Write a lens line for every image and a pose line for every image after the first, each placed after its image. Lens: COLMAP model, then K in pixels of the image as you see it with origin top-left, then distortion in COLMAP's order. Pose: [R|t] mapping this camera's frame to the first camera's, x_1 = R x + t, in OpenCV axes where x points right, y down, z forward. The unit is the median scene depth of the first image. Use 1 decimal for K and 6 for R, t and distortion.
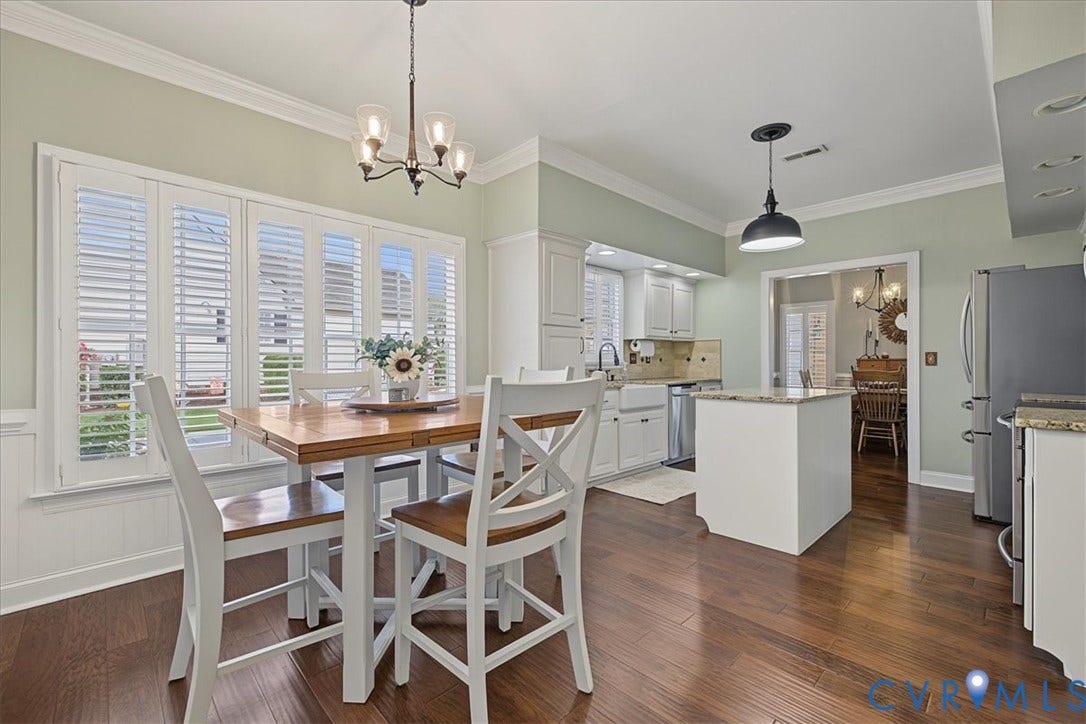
lens RADIAL K [[464.3, 0, 546.7], [0, 464.3, 361.5], [0, 0, 1]] dist [0.004462, 0.000200]
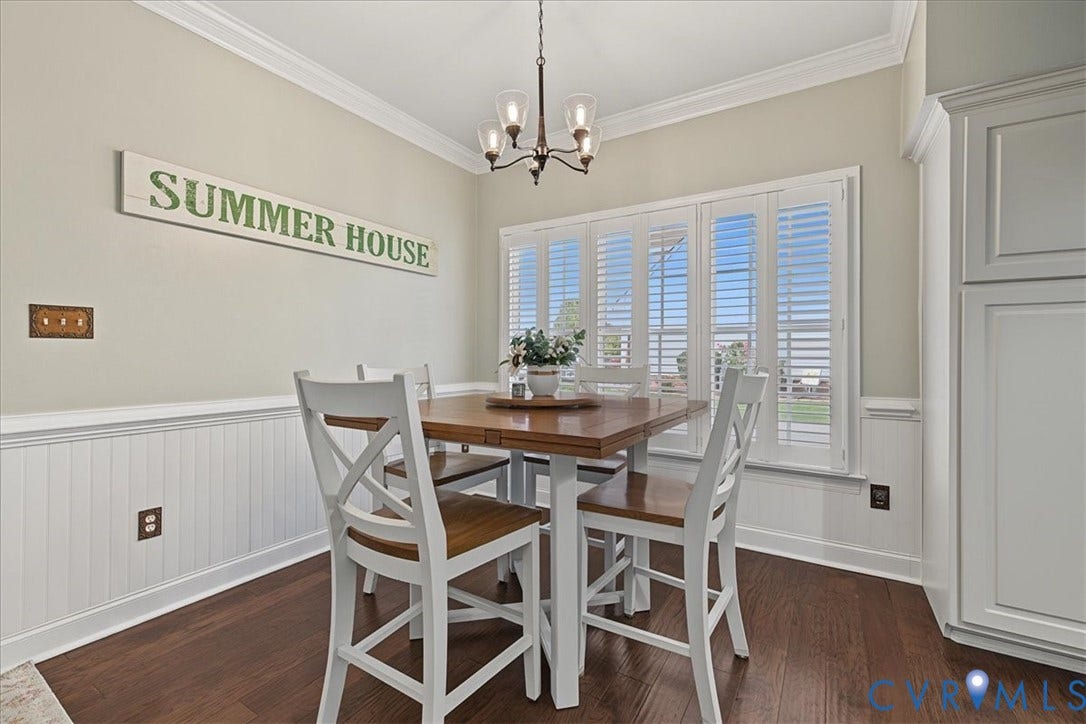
lens RADIAL K [[464.3, 0, 532.0], [0, 464.3, 356.5], [0, 0, 1]] dist [0.004462, 0.000200]
pose [[0.243280, 0.003771, -0.969949, 0.244373], [-0.003398, 0.999990, 0.003036, -0.001486], [0.969950, 0.002557, 0.243290, 0.290135]]
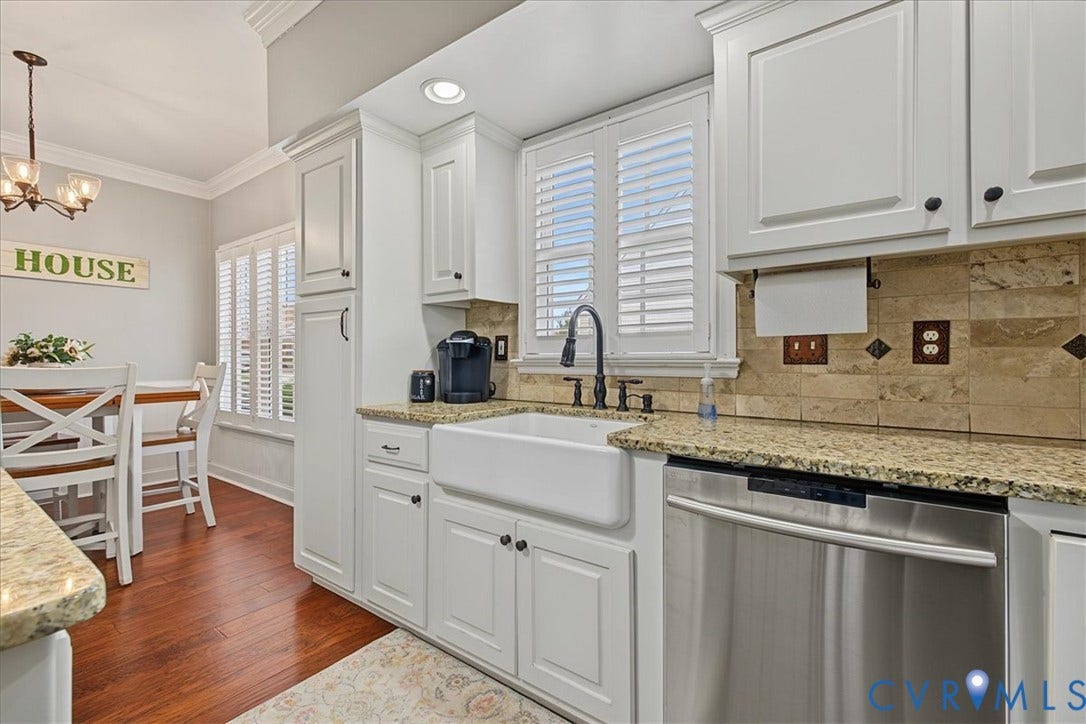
lens RADIAL K [[464.3, 0, 550.3], [0, 464.3, 358.8], [0, 0, 1]] dist [0.004462, 0.000200]
pose [[0.168965, 0.004033, -0.985614, 0.449158], [-0.000209, 0.999992, 0.004056, 0.000844], [0.985622, -0.000479, 0.168965, 0.830247]]
